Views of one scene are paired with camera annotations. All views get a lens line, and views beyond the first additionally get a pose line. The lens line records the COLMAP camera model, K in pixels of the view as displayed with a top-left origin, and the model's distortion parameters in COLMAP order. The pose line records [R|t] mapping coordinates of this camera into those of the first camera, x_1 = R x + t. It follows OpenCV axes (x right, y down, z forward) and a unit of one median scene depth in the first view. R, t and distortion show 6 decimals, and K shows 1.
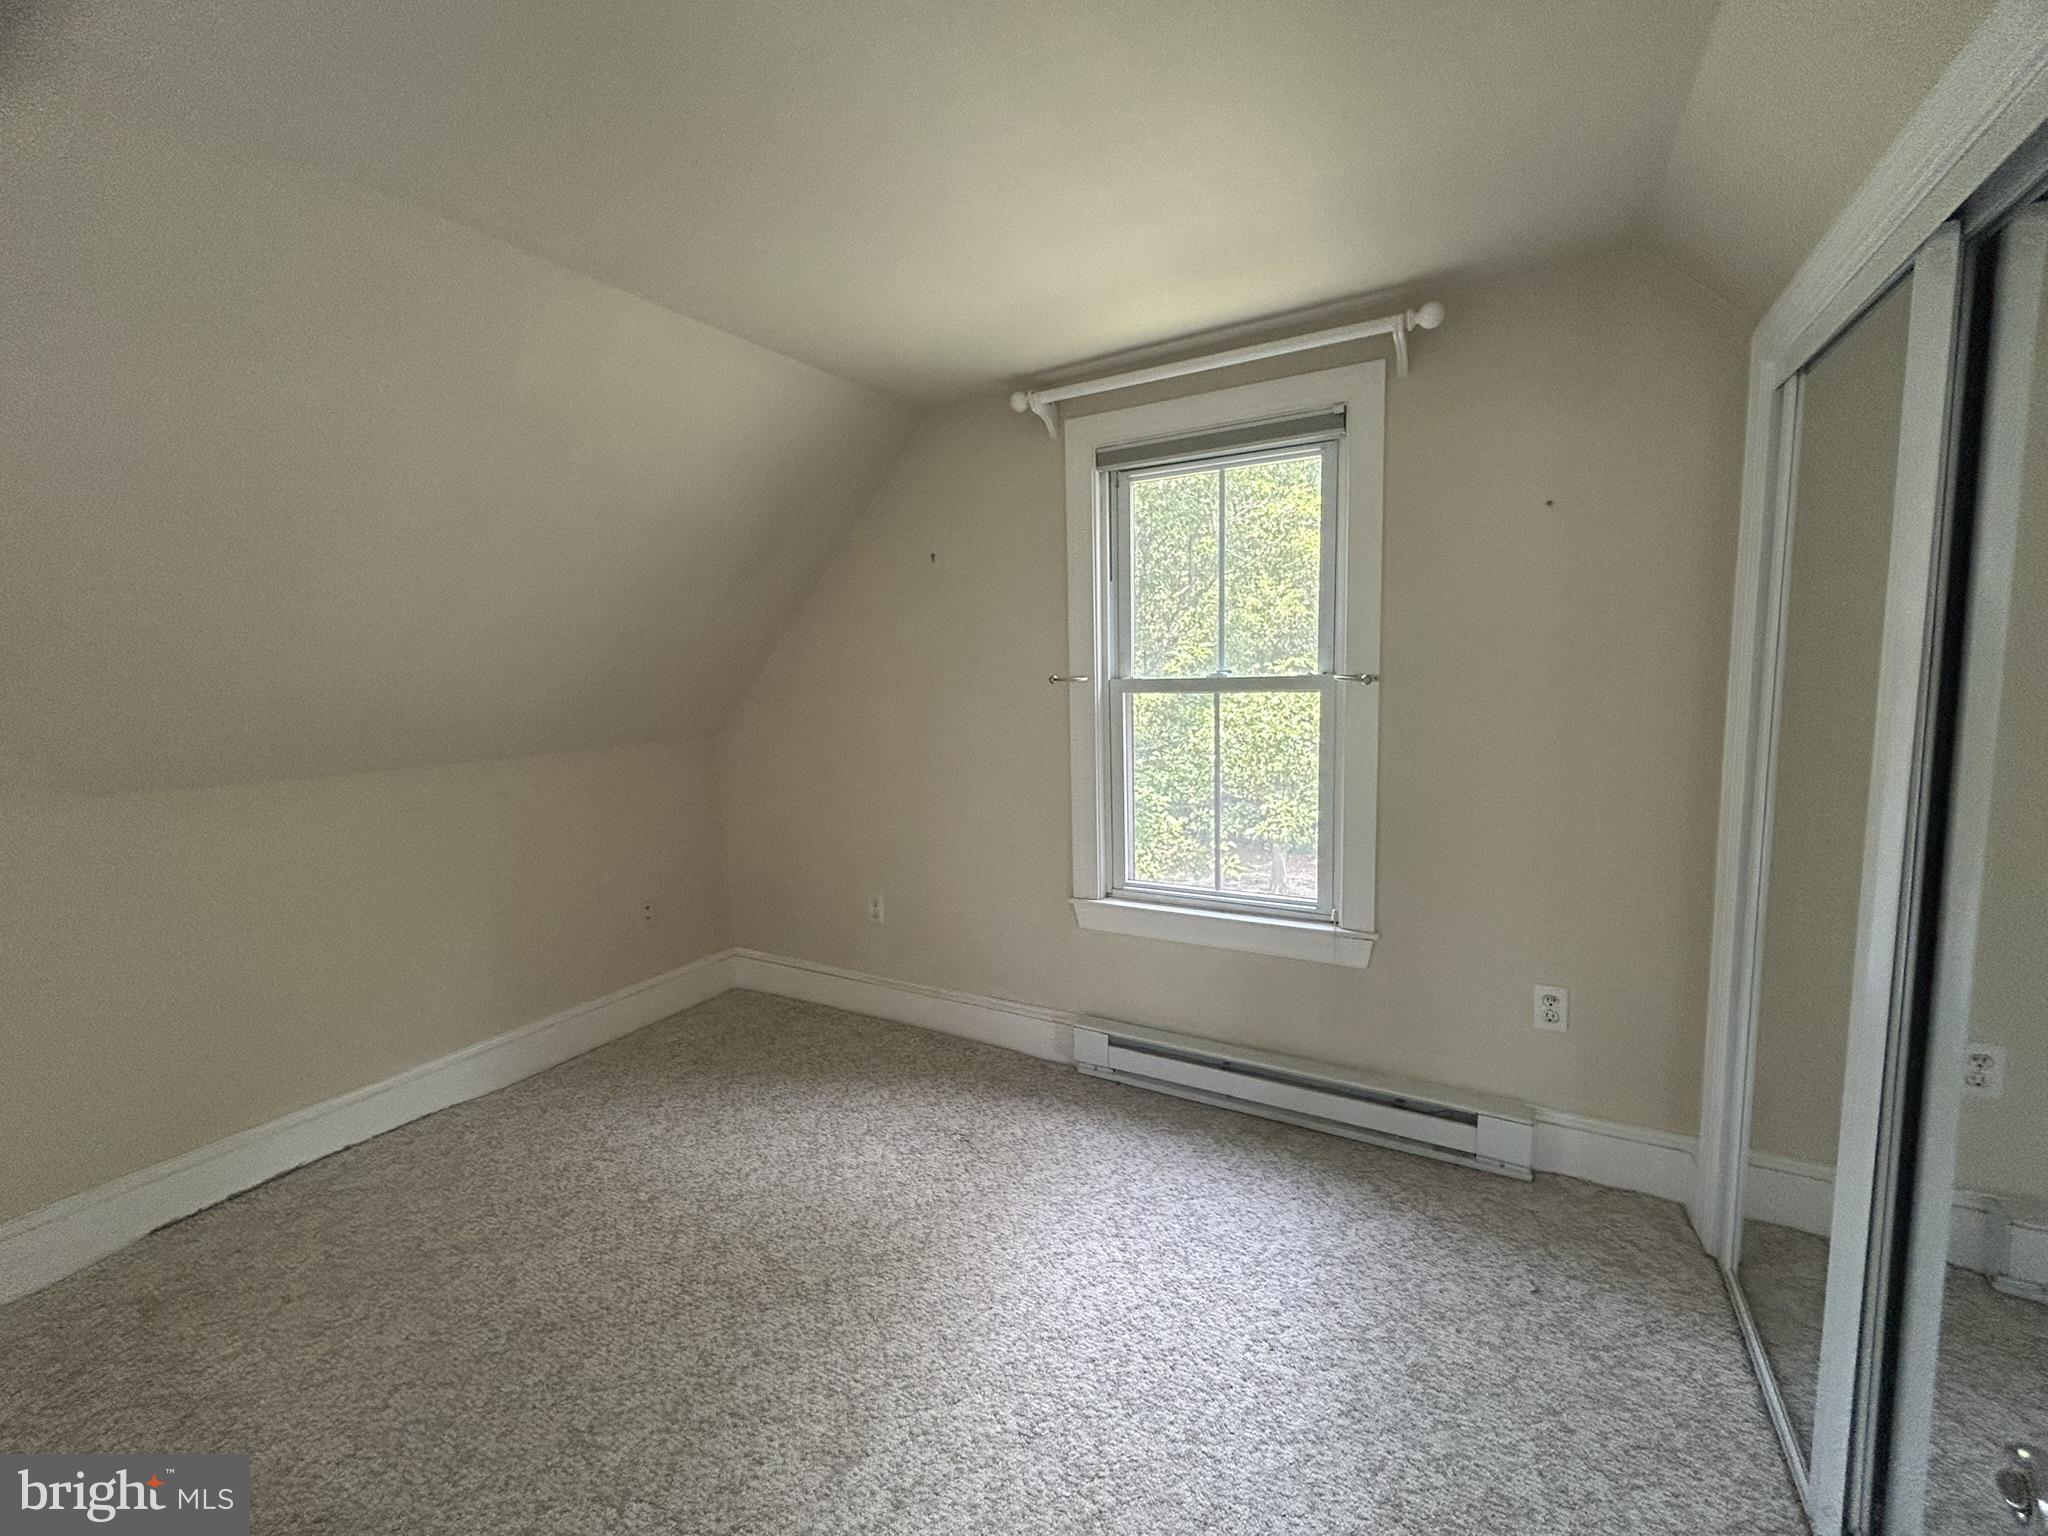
lens RADIAL K [[833.9, 0, 1019.0], [0, 833.9, 765.9], [0, 0, 1]] dist [-0.002560, 0.001516]
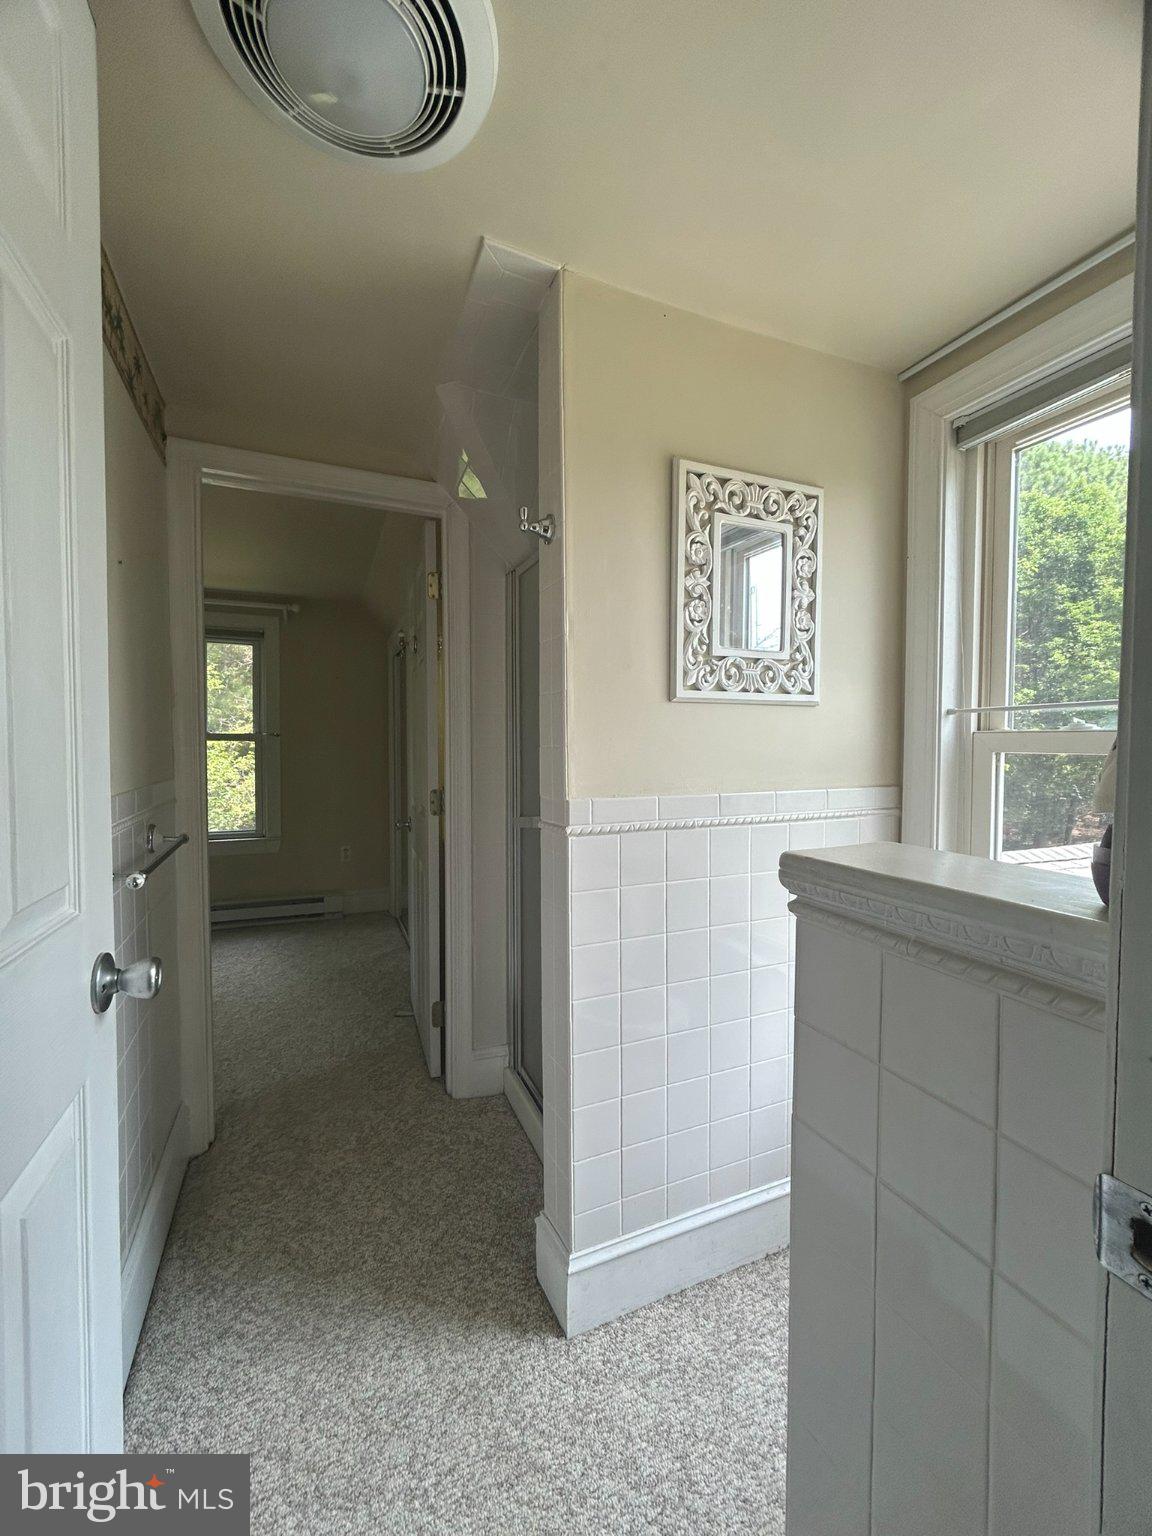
lens RADIAL K [[625.4, 0, 577.3], [0, 625.4, 765.0], [0, 0, 1]] dist [-0.002560, 0.001516]
pose [[0.602128, 0.007951, 0.798360, -0.524439], [0.073034, 0.995209, -0.064995, 0.168180], [-0.795052, 0.097443, 0.598663, -0.827235]]
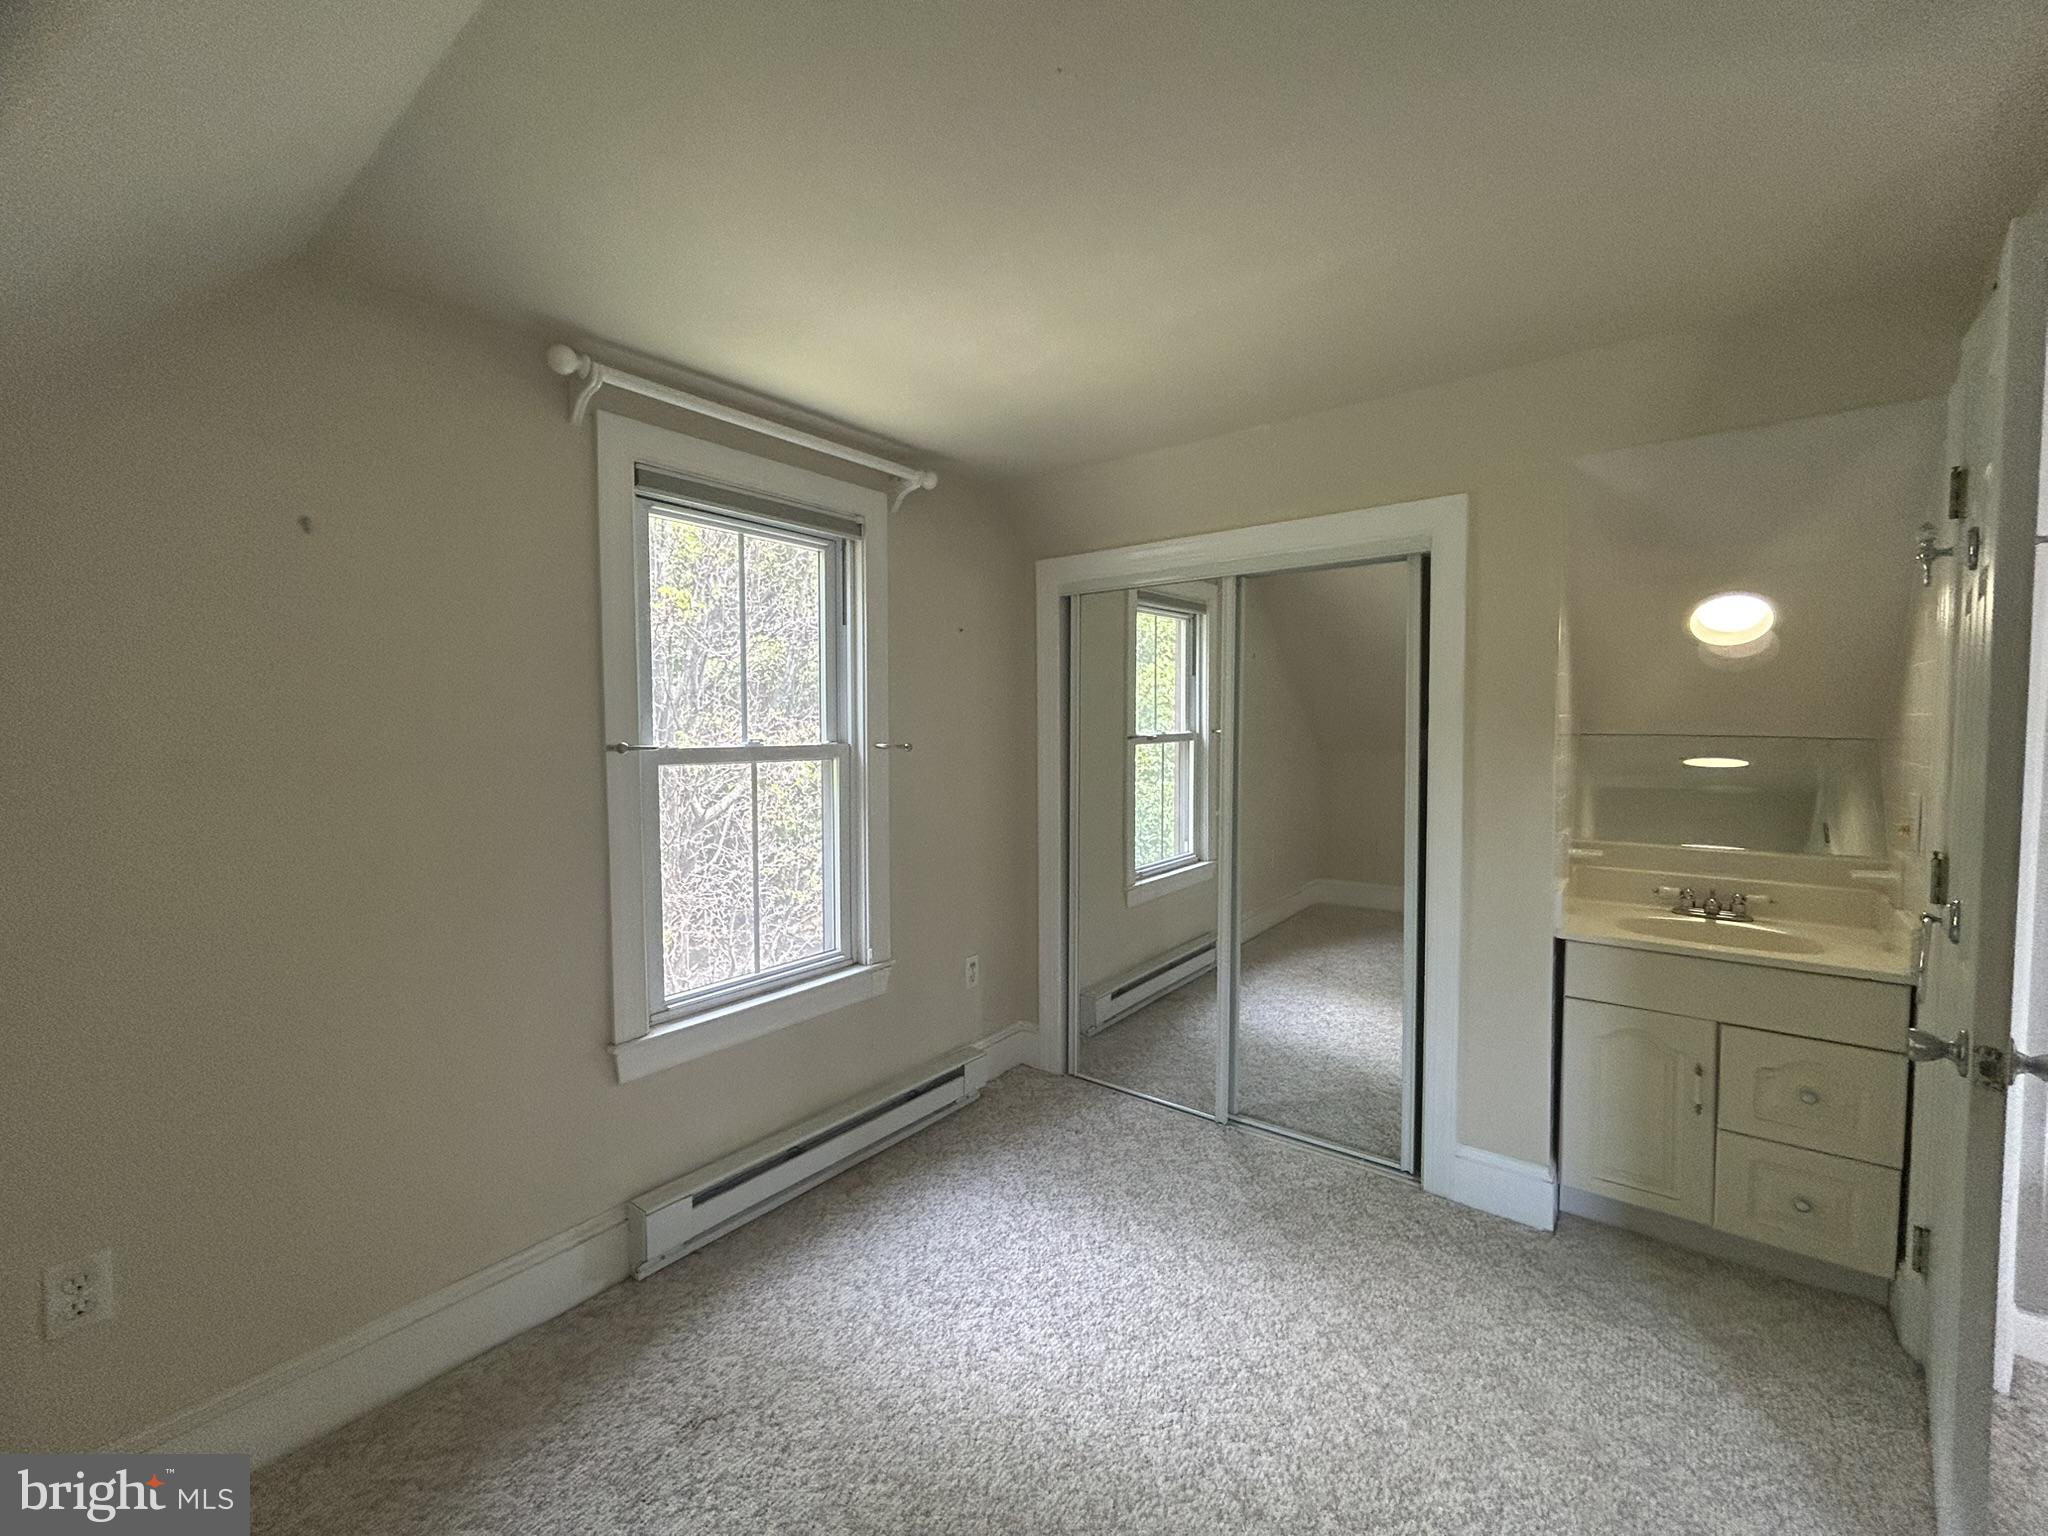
lens RADIAL K [[833.9, 0, 1017.2], [0, 833.9, 767.9], [0, 0, 1]] dist [-0.002560, 0.001516]
pose [[0.139718, -0.018898, 0.990011, -0.705447], [0.119010, 0.992891, 0.002157, -0.050836], [-0.983013, 0.117520, 0.140974, 0.606206]]
